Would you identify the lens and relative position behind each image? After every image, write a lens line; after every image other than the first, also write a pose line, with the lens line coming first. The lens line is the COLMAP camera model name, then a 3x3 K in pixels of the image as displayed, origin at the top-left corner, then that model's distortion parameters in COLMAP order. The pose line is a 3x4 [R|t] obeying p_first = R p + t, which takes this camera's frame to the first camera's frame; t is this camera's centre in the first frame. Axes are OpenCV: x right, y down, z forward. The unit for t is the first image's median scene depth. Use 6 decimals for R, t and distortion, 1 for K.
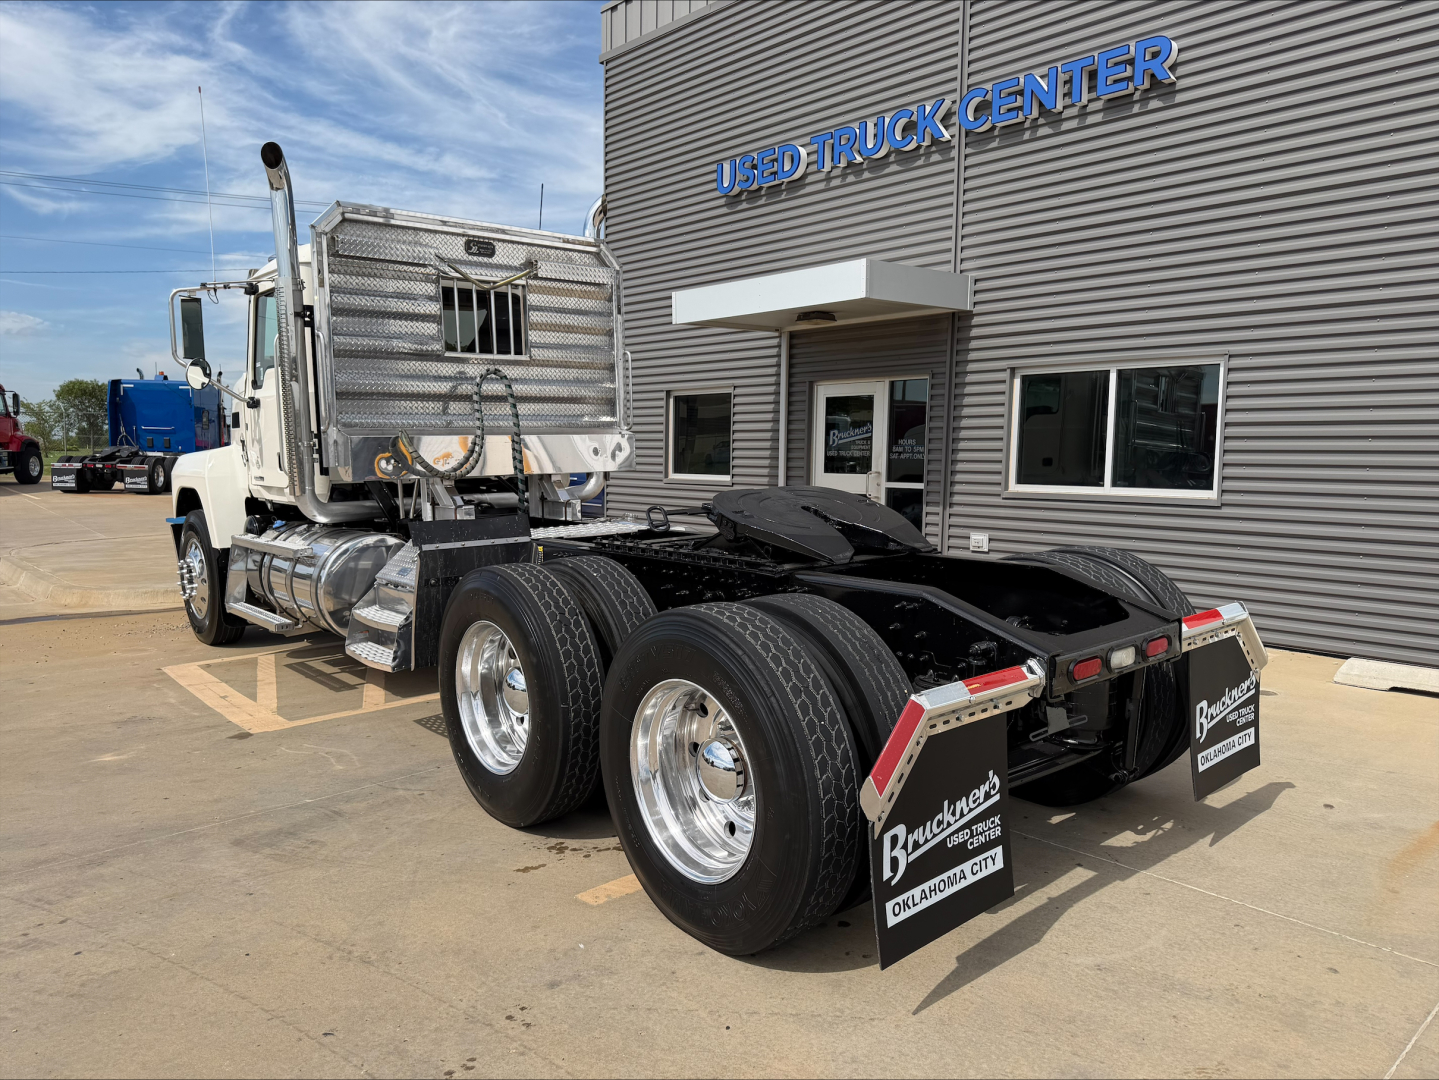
lens RADIAL K [[1025.3, 0, 709.6], [0, 1025.3, 548.2], [0, 0, 1]] dist [0.037707, -0.047072]
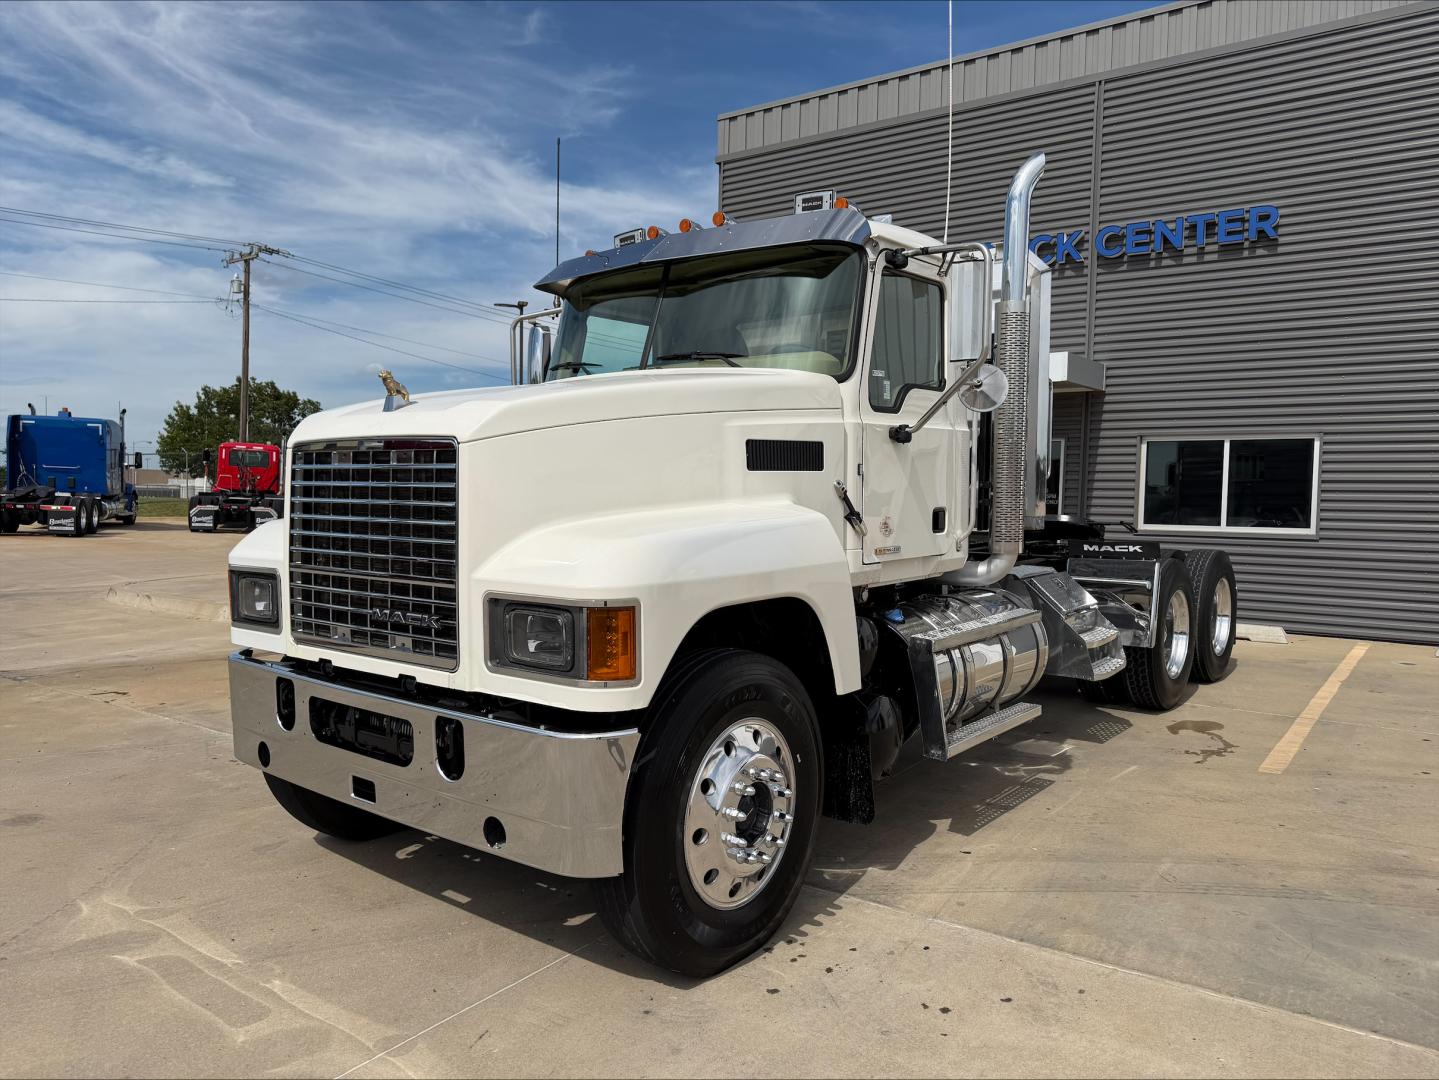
lens RADIAL K [[1025.3, 0, 709.2], [0, 1025.3, 551.6], [0, 0, 1]] dist [0.037707, -0.047072]
pose [[0.976249, -0.001763, 0.216644, -0.521211], [0.010909, 0.999099, -0.041025, 0.020684], [-0.216376, 0.042414, 0.975388, -0.158781]]
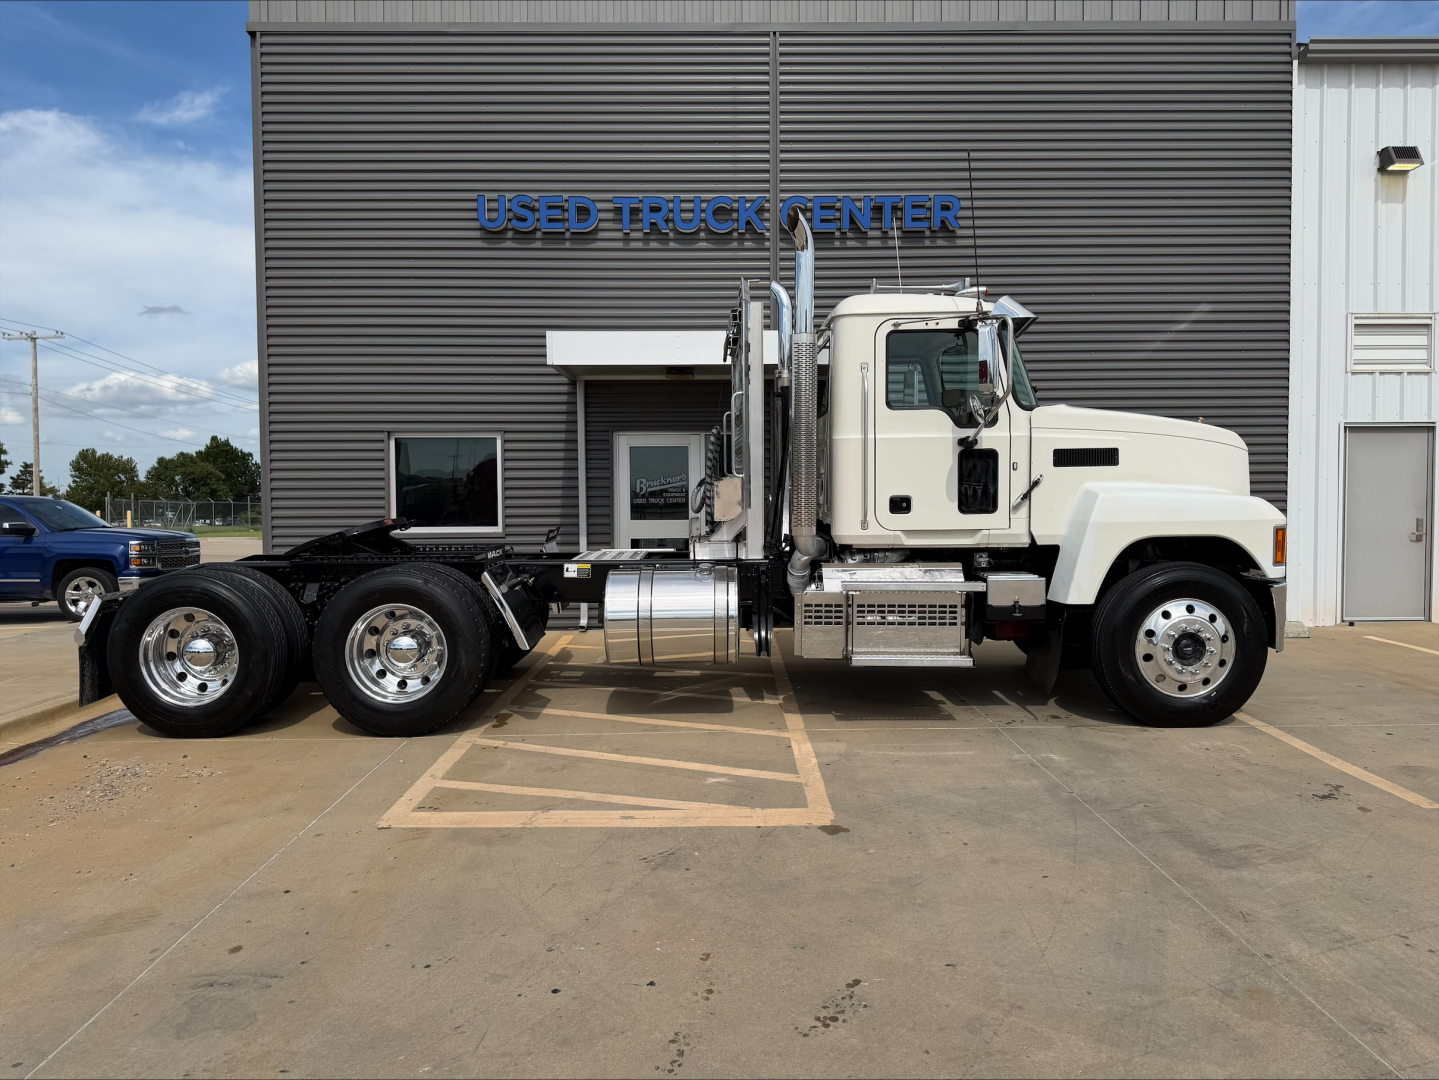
lens RADIAL K [[1025.3, 0, 718.4], [0, 1025.3, 544.9], [0, 0, 1]] dist [0.037707, -0.047072]
pose [[0.657088, -0.042556, 0.752612, -0.702433], [0.085081, 0.996212, -0.017952, -0.027345], [-0.748997, 0.075829, 0.658220, 0.305309]]
